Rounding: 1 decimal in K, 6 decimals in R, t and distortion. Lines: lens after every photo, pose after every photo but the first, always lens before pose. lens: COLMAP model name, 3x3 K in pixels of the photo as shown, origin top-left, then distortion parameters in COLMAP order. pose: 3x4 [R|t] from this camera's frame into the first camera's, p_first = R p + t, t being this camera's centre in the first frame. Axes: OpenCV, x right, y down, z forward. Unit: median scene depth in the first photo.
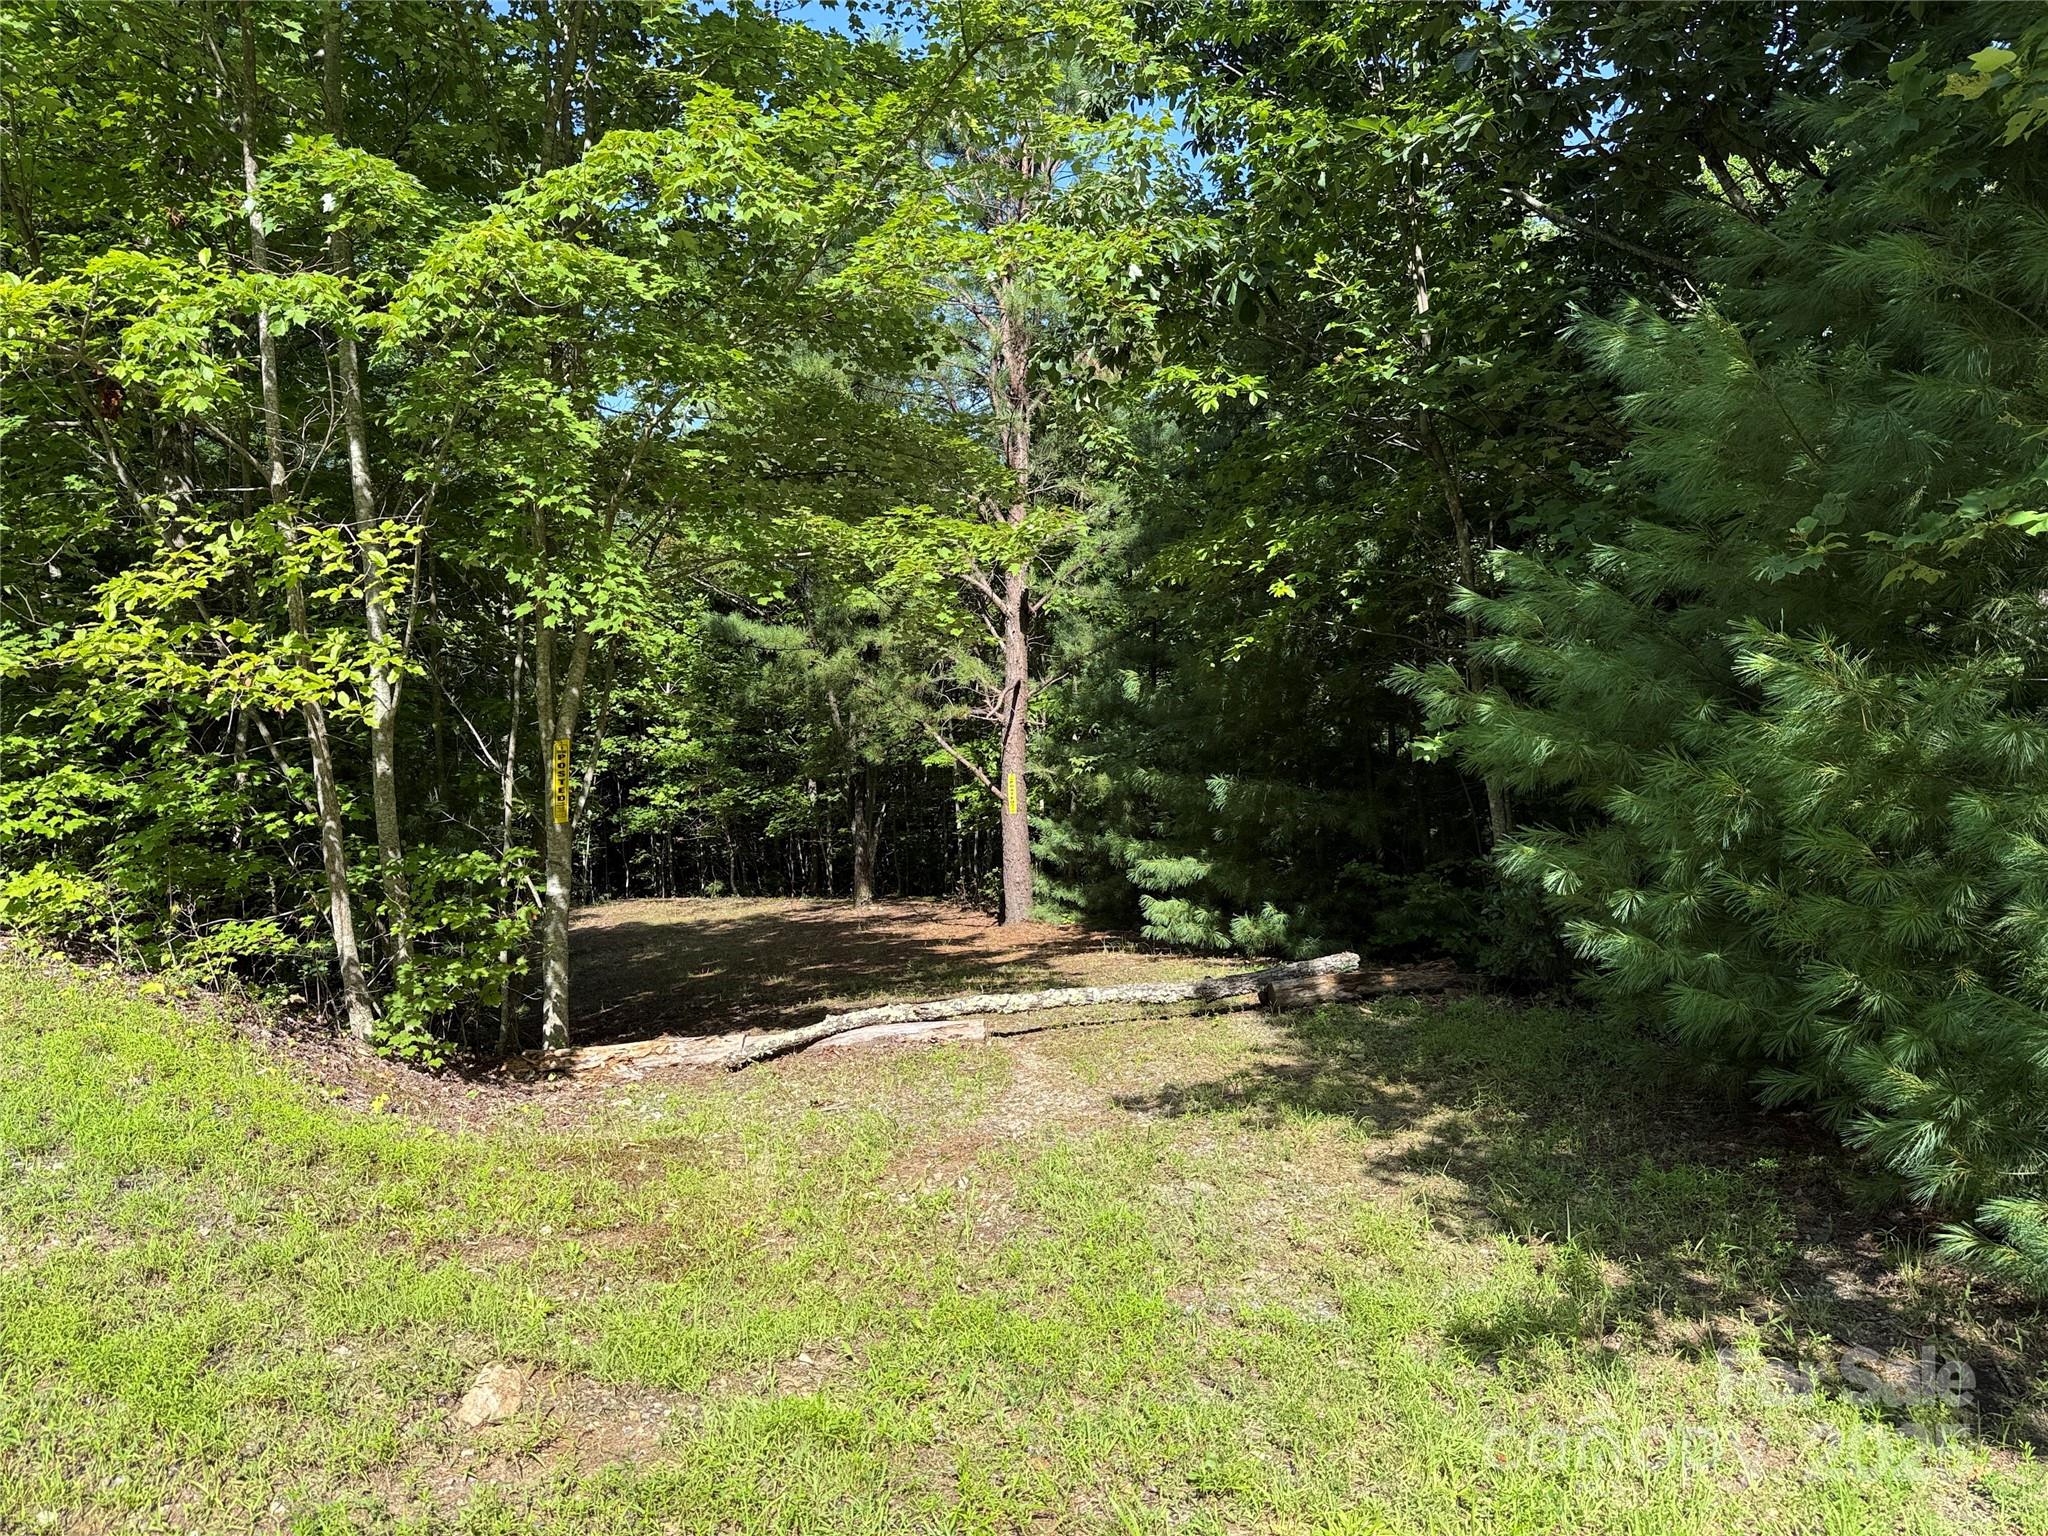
lens RADIAL K [[1410.4, 0, 1022.0], [0, 1410.4, 772.0], [0, 0, 1]] dist [0.023918, -0.000573]
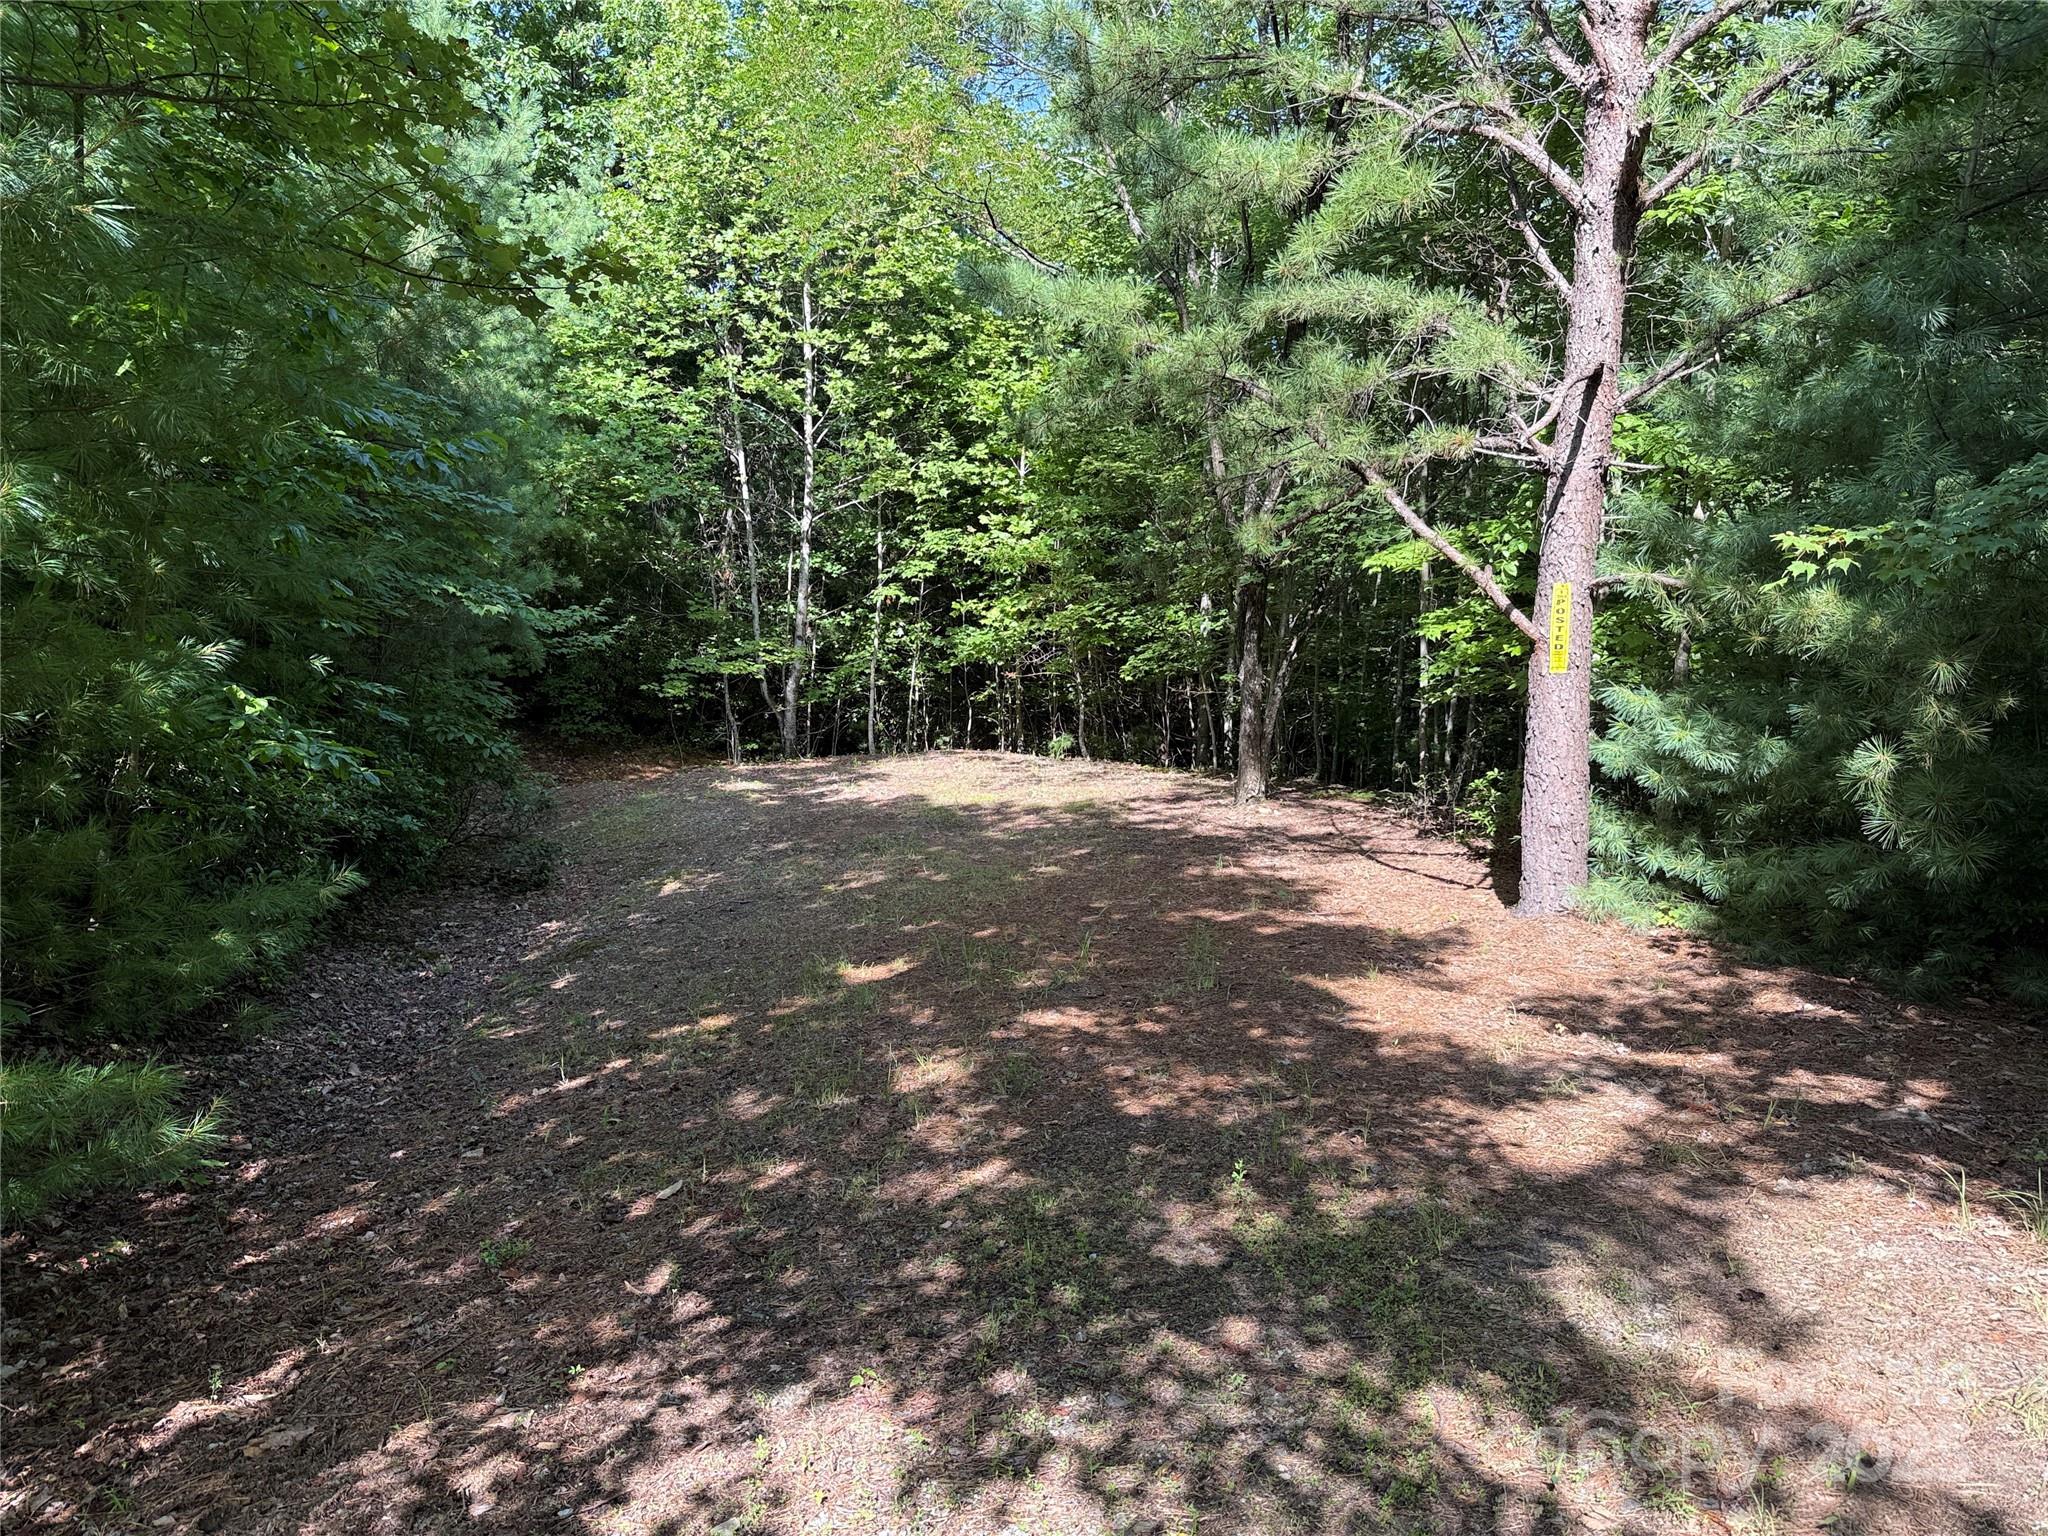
lens RADIAL K [[1410.4, 0, 1013.4], [0, 1410.4, 776.0], [0, 0, 1]] dist [0.023918, -0.000573]
pose [[0.948338, 0.074356, -0.308426, -0.027157], [-0.035602, 0.990949, 0.129431, 0.009438], [0.315258, -0.111764, 0.942402, 0.485595]]
